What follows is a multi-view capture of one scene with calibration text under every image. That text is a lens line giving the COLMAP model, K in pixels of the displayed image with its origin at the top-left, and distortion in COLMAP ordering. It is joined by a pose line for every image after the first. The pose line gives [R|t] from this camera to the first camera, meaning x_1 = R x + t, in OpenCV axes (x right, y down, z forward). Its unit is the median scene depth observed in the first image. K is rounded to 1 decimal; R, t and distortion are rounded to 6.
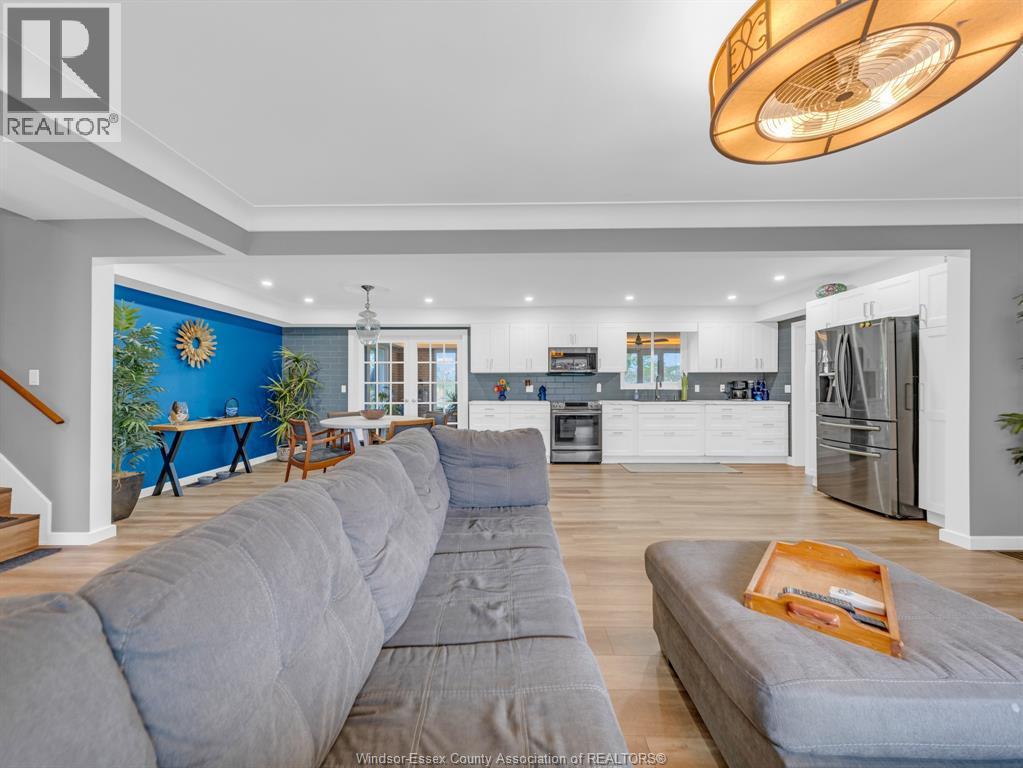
lens RADIAL K [[391.6, 0, 511.5], [0, 391.6, 384.0], [0, 0, 1]] dist [0.000830, 0.000072]
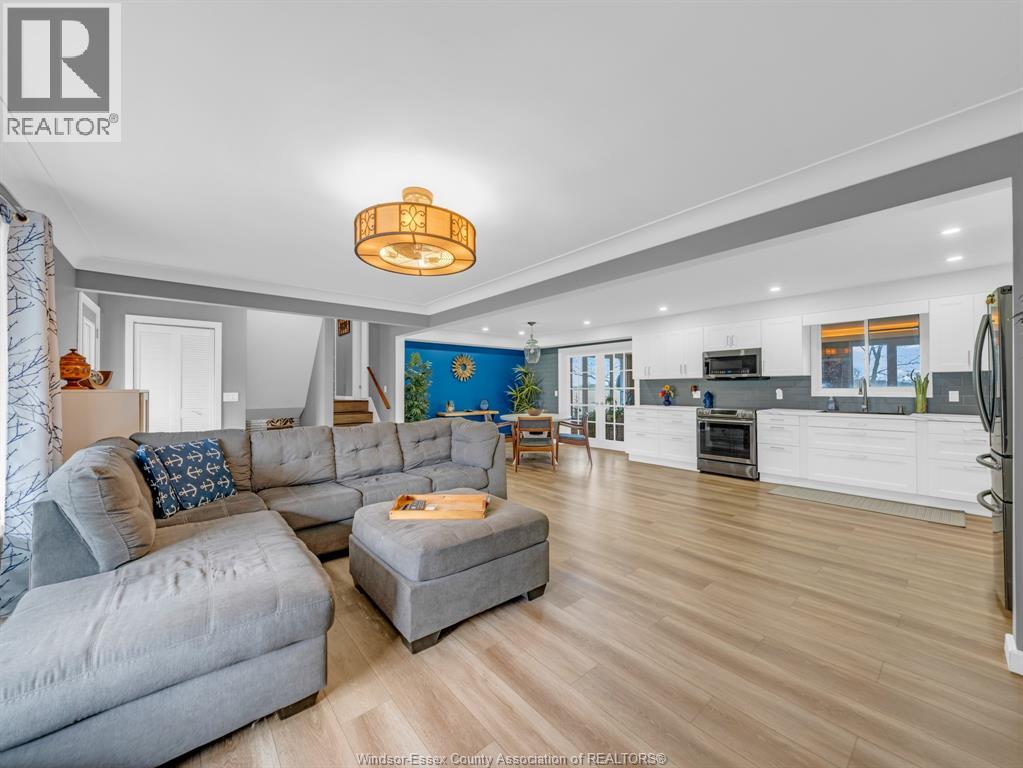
lens RADIAL K [[391.6, 0, 511.5], [0, 391.6, 384.0], [0, 0, 1]] dist [0.000830, 0.000072]
pose [[0.656210, -0.011416, -0.754492, 0.531526], [0.007431, 0.999935, -0.008667, -0.010191], [0.754542, 0.000081, 0.656252, 0.008524]]
